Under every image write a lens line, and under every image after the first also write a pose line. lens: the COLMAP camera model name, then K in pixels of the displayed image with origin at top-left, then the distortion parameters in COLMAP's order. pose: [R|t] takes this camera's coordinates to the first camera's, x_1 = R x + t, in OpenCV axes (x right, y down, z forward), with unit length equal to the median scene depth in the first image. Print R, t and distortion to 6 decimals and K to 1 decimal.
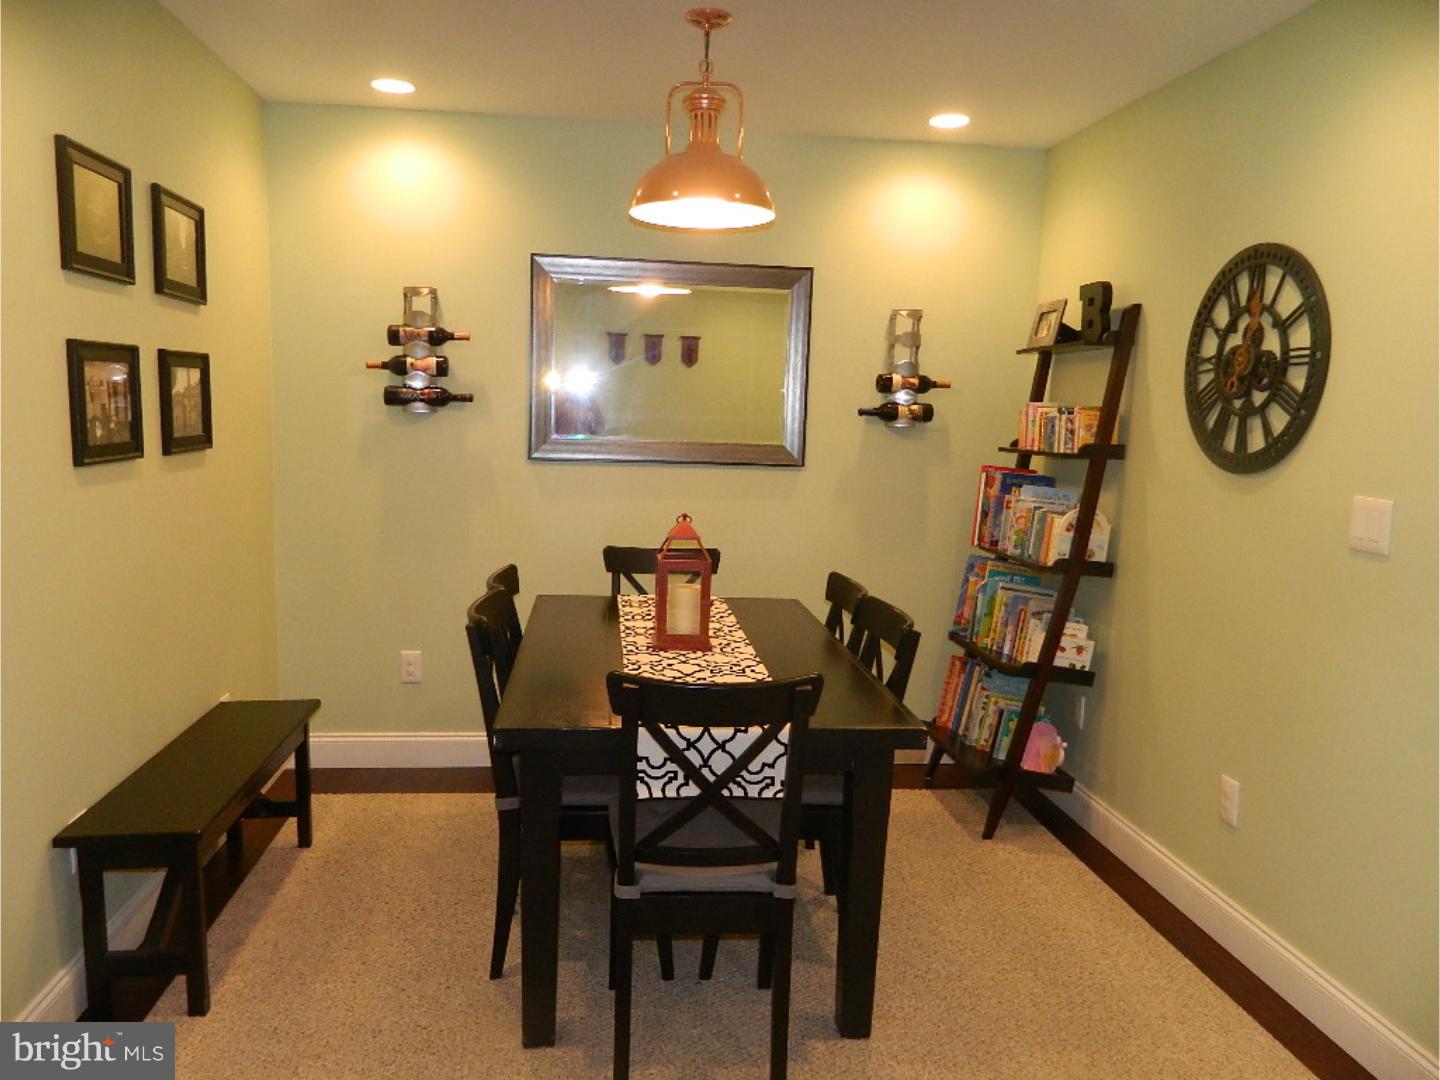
lens RADIAL K [[1057.7, 0, 714.6], [0, 1057.7, 528.9], [0, 0, 1]] dist [-0.001687, 0.008211]
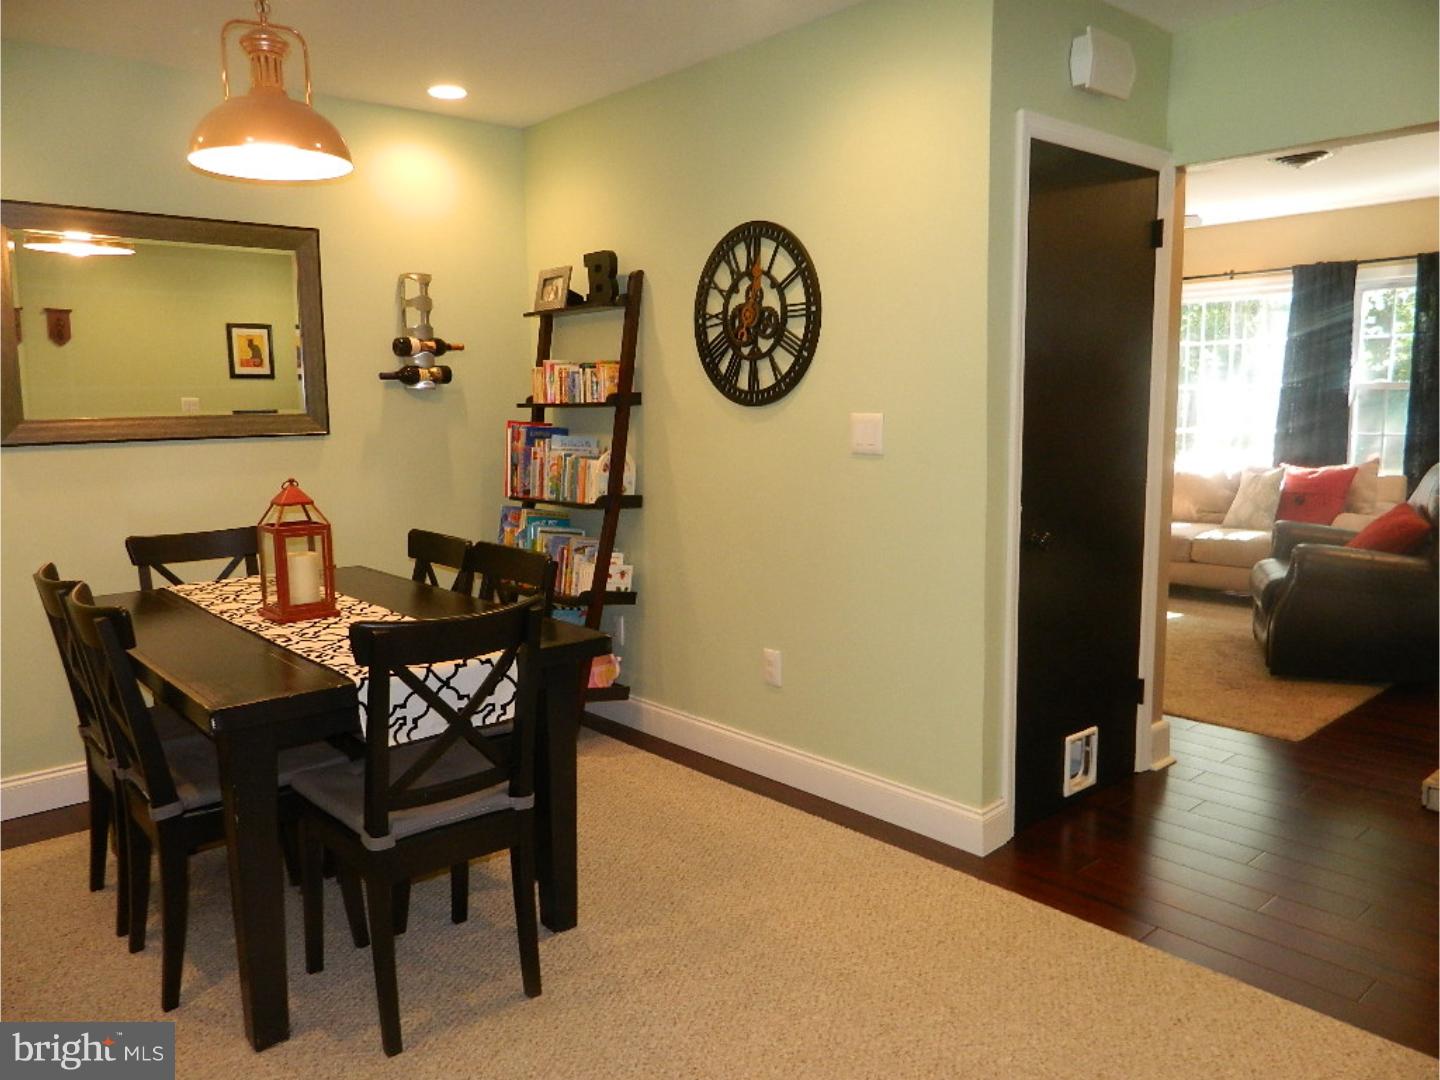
lens RADIAL K [[1057.7, 0, 714.6], [0, 1057.7, 528.9], [0, 0, 1]] dist [-0.001687, 0.008211]
pose [[0.821392, -0.116209, 0.558401, -0.214103], [0.106957, 0.993039, 0.049330, 0.020754], [-0.560246, 0.019206, 0.828103, -0.003306]]
